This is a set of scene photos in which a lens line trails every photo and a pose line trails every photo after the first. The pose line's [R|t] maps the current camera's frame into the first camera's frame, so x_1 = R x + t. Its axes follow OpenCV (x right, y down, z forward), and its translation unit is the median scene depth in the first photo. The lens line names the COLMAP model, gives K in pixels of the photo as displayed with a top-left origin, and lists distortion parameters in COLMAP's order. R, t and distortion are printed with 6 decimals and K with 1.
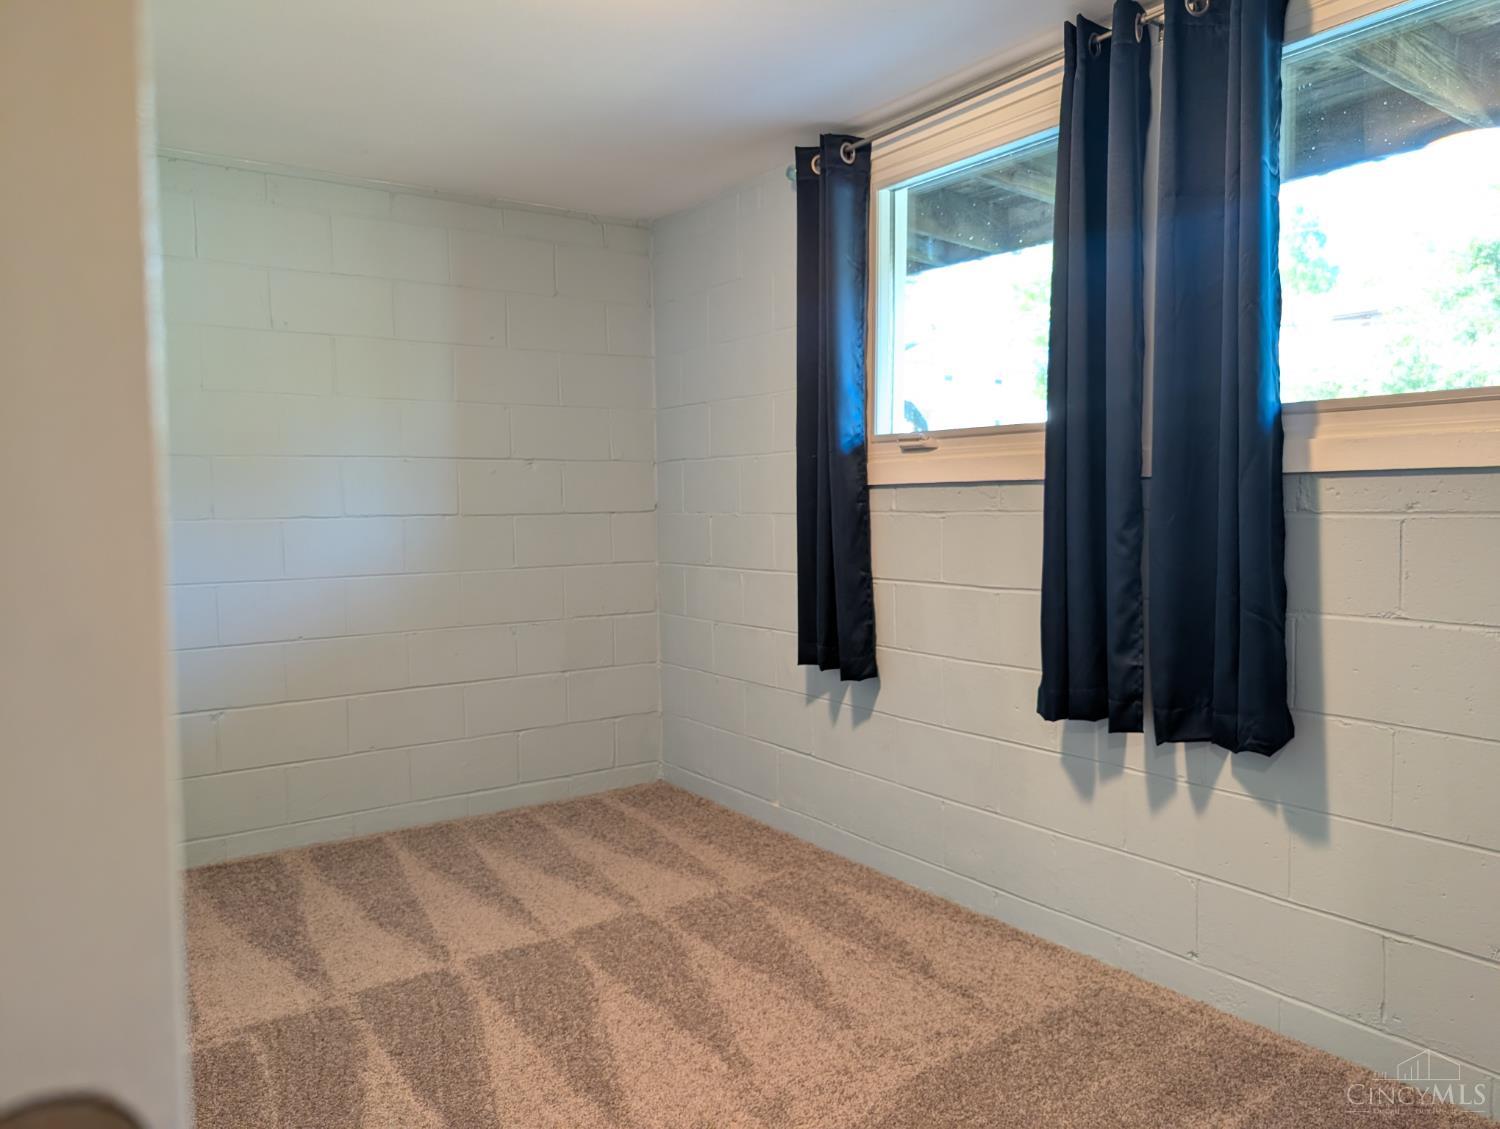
lens RADIAL K [[1085.8, 0, 742.3], [0, 1085.8, 569.0], [0, 0, 1]] dist [0.028695, -0.012009]
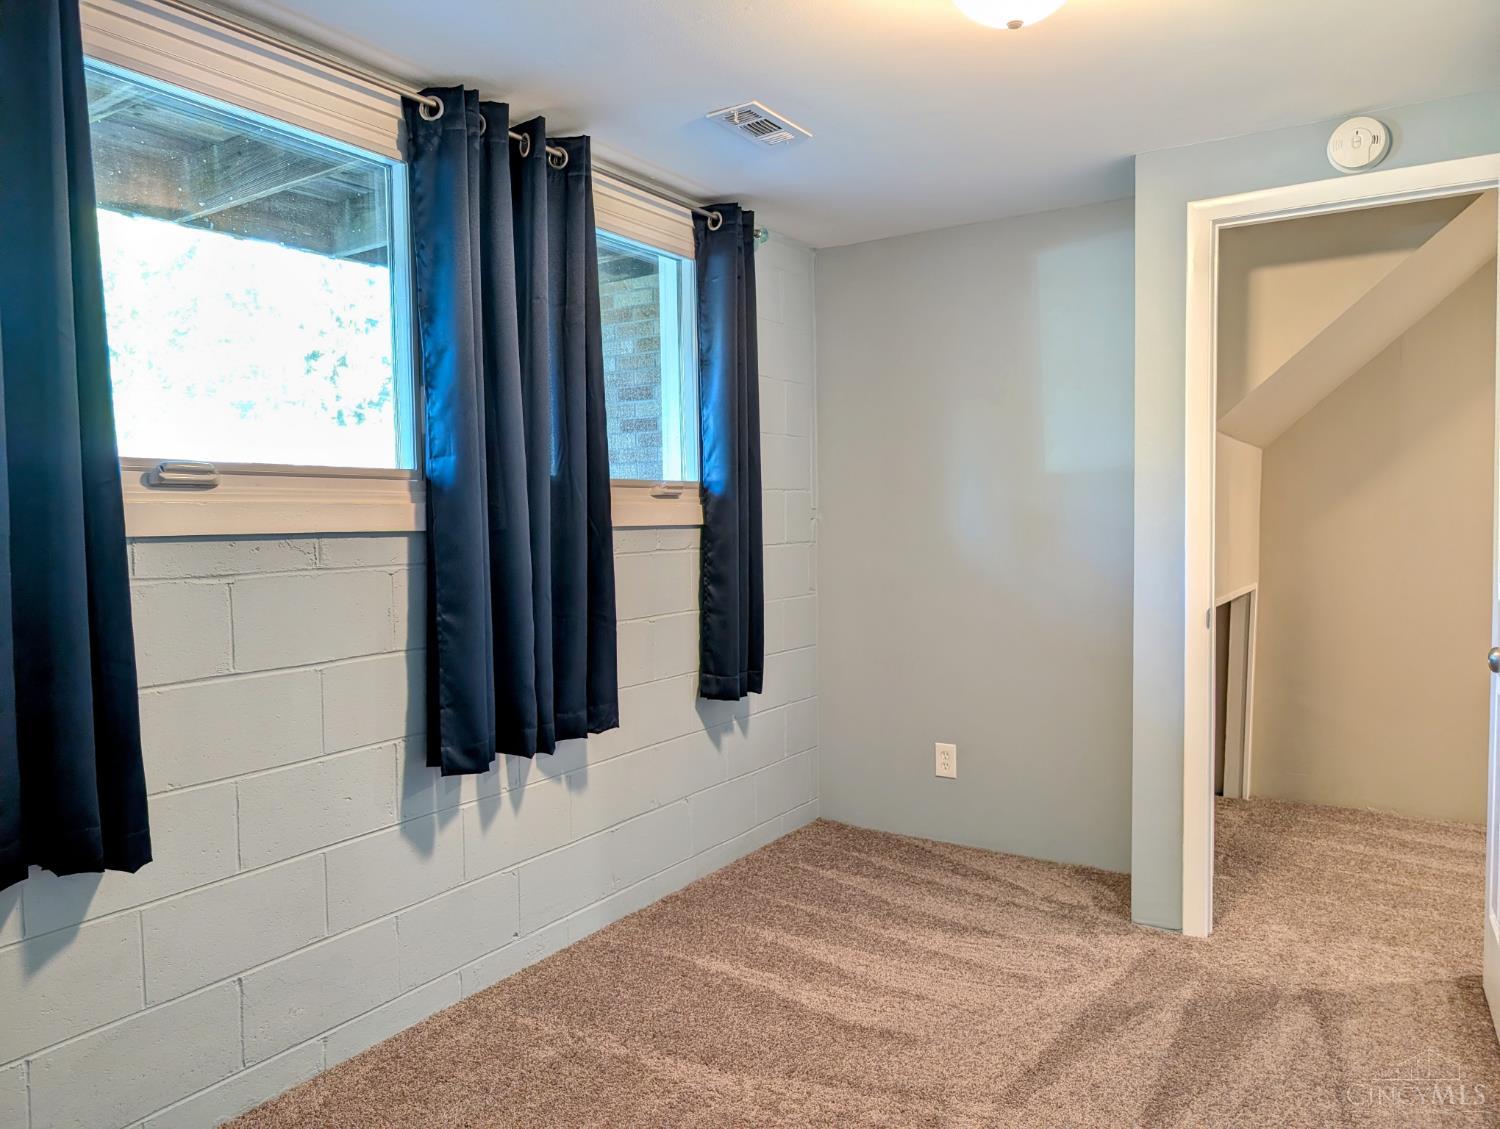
lens RADIAL K [[1085.8, 0, 742.3], [0, 1085.8, 569.0], [0, 0, 1]] dist [0.028695, -0.012009]
pose [[-0.379208, -0.011457, 0.925240, -0.711335], [0.093993, 0.994274, 0.050835, -0.070570], [-0.920525, 0.106243, -0.375960, 1.109135]]
